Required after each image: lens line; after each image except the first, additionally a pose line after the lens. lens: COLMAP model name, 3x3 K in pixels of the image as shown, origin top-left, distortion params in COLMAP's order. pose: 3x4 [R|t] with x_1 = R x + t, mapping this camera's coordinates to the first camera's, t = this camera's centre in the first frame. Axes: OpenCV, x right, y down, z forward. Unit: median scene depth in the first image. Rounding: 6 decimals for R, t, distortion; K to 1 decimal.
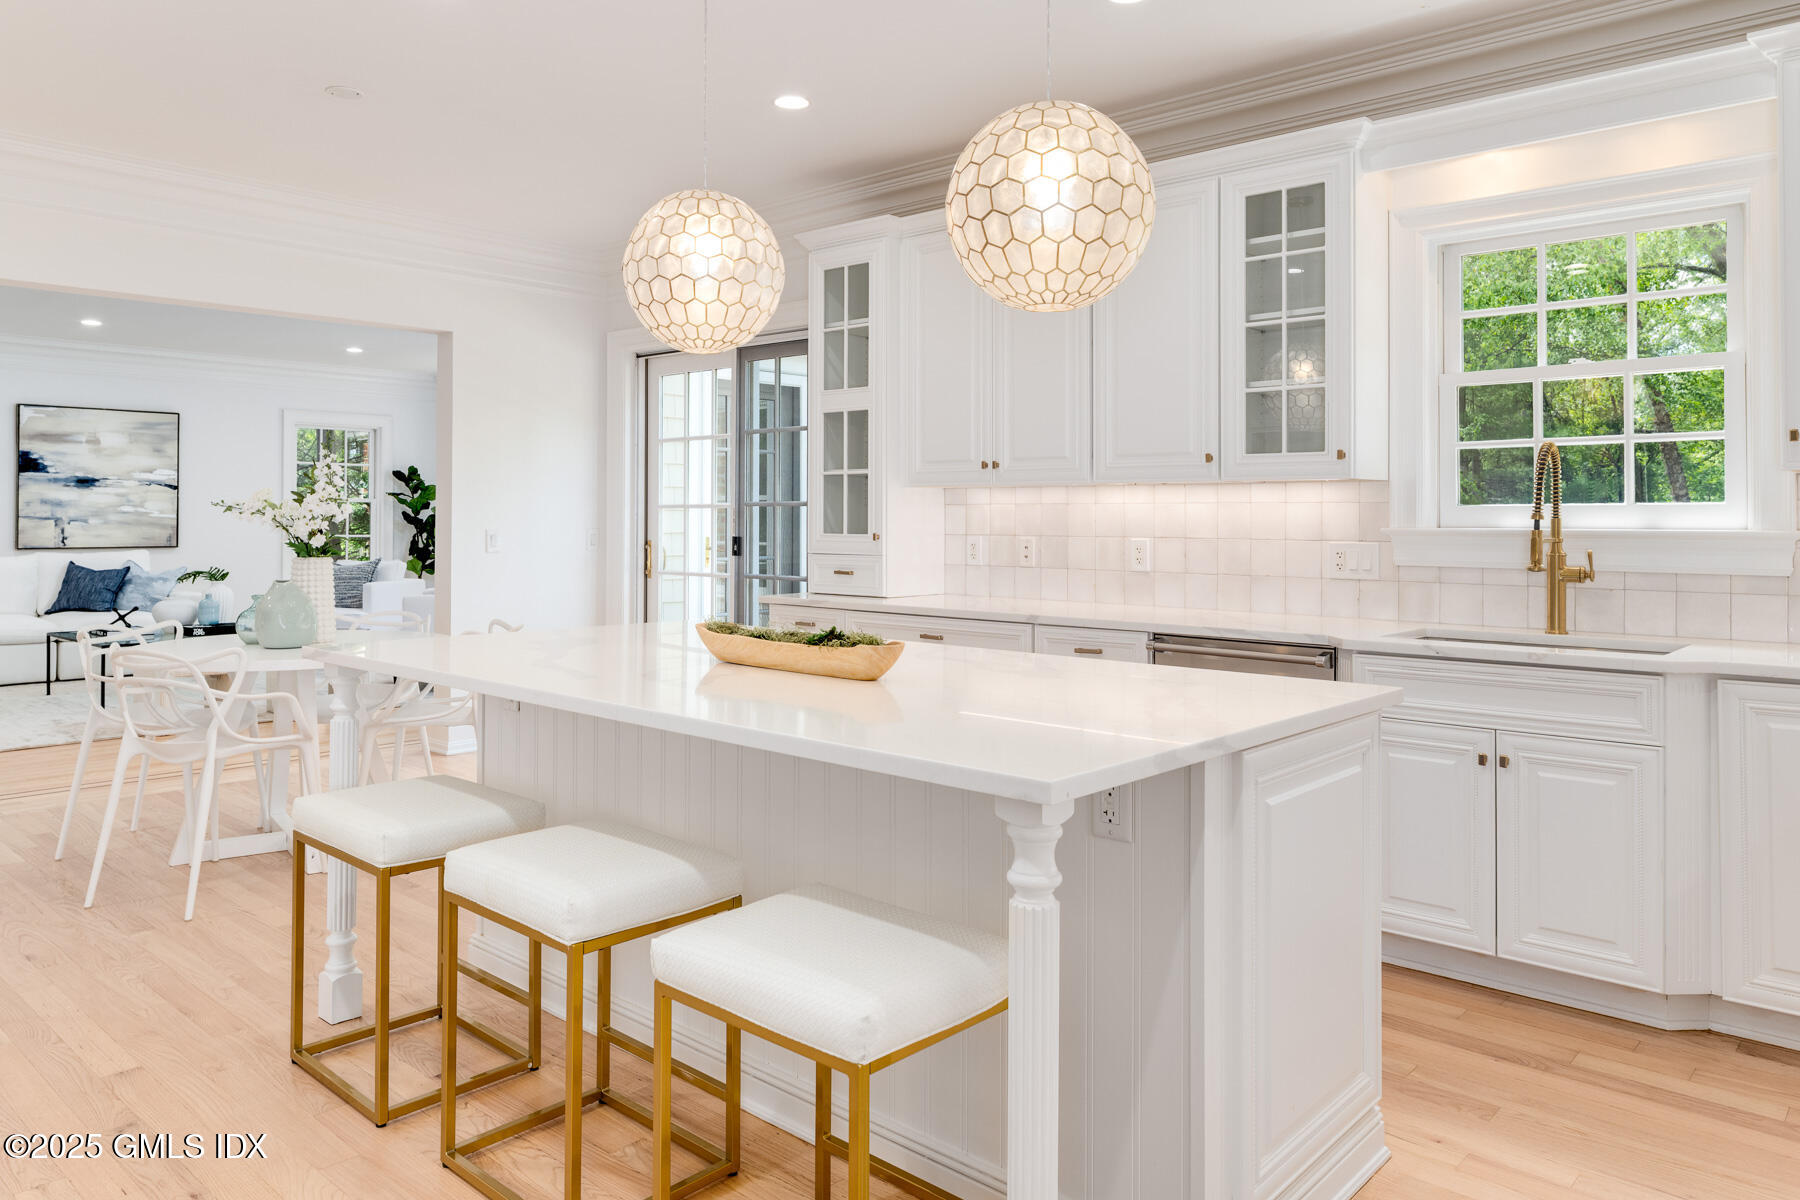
lens RADIAL K [[1238.5, 0, 892.4], [0, 1238.5, 571.4], [0, 0, 1]] dist [0.004749, 0.000715]
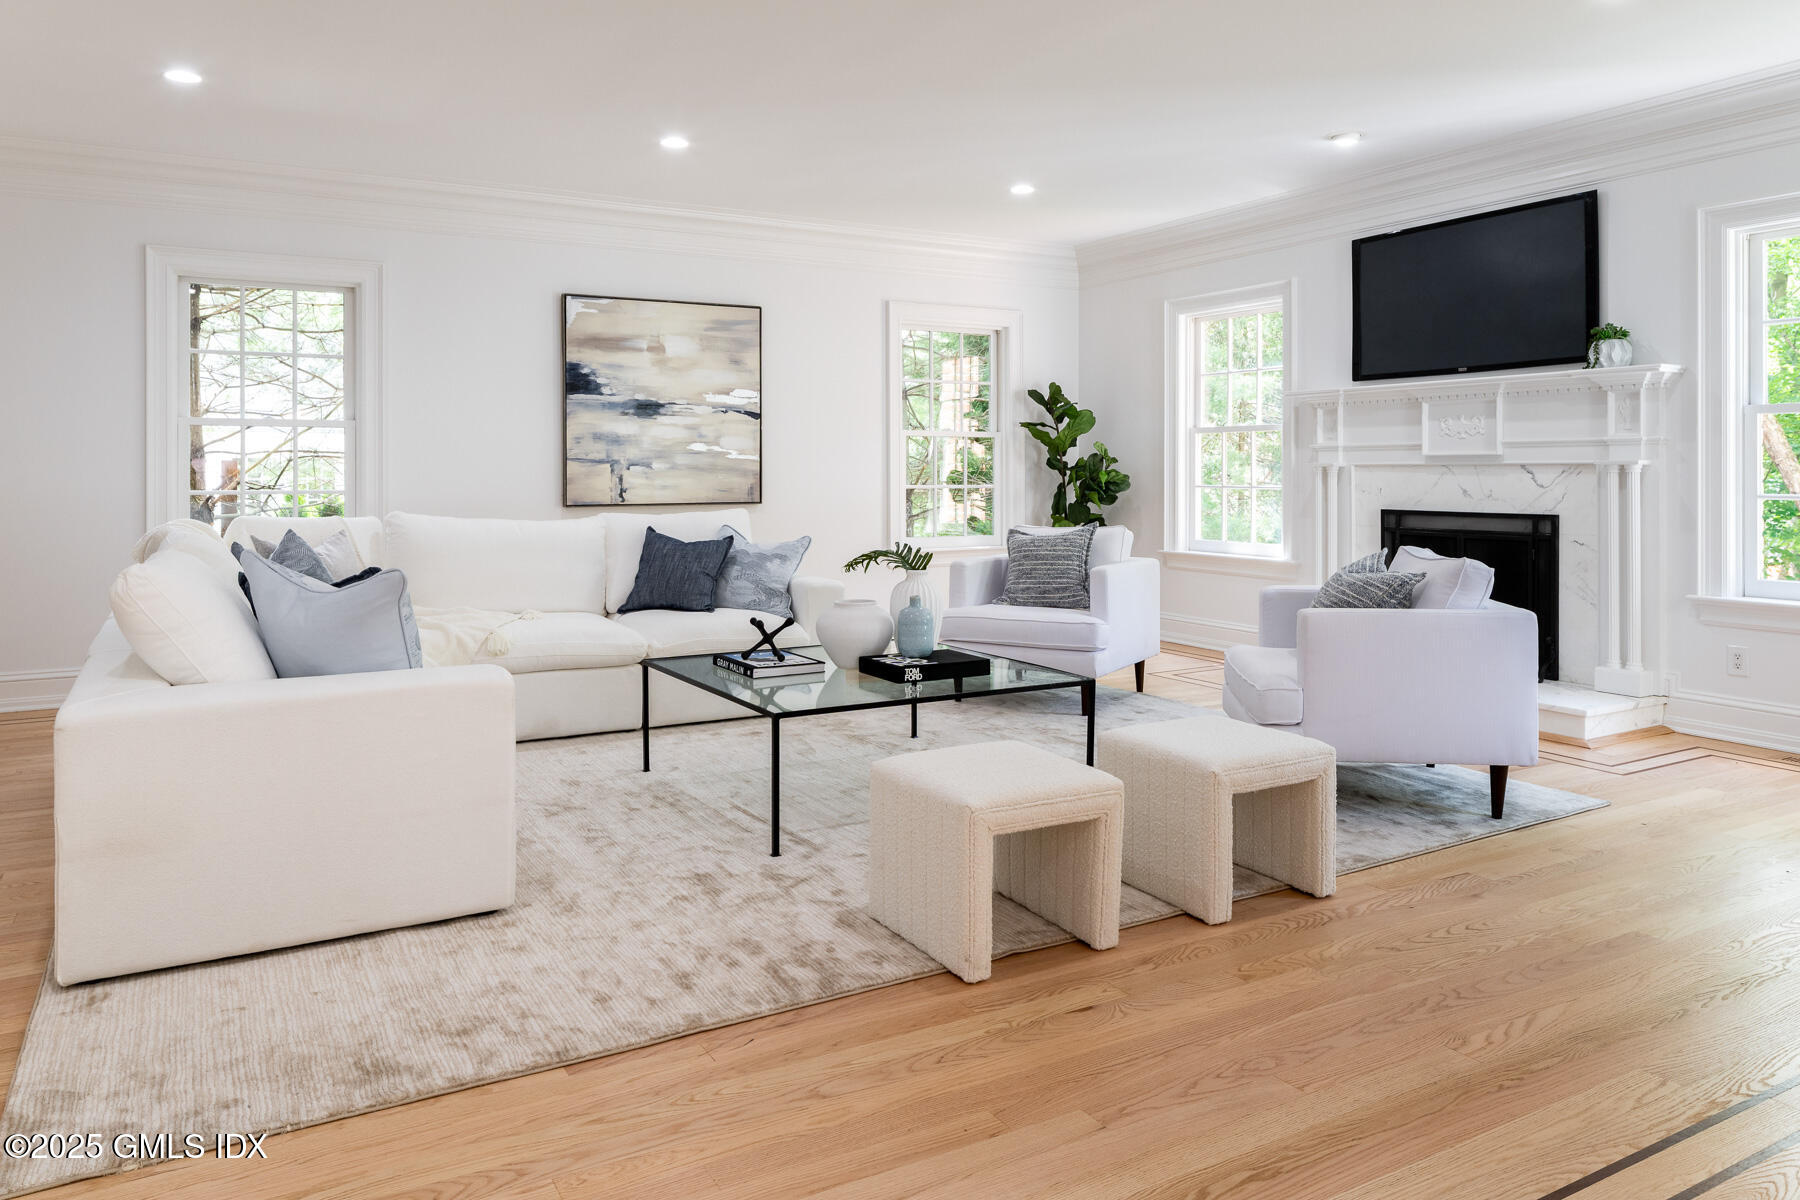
lens RADIAL K [[1238.5, 0, 902.0], [0, 1238.5, 597.0], [0, 0, 1]] dist [0.004749, 0.000715]
pose [[0.952870, 0.025637, -0.302293, -0.311702], [-0.007554, 0.998119, 0.060837, -0.010621], [0.303284, -0.055686, 0.951272, 0.391891]]
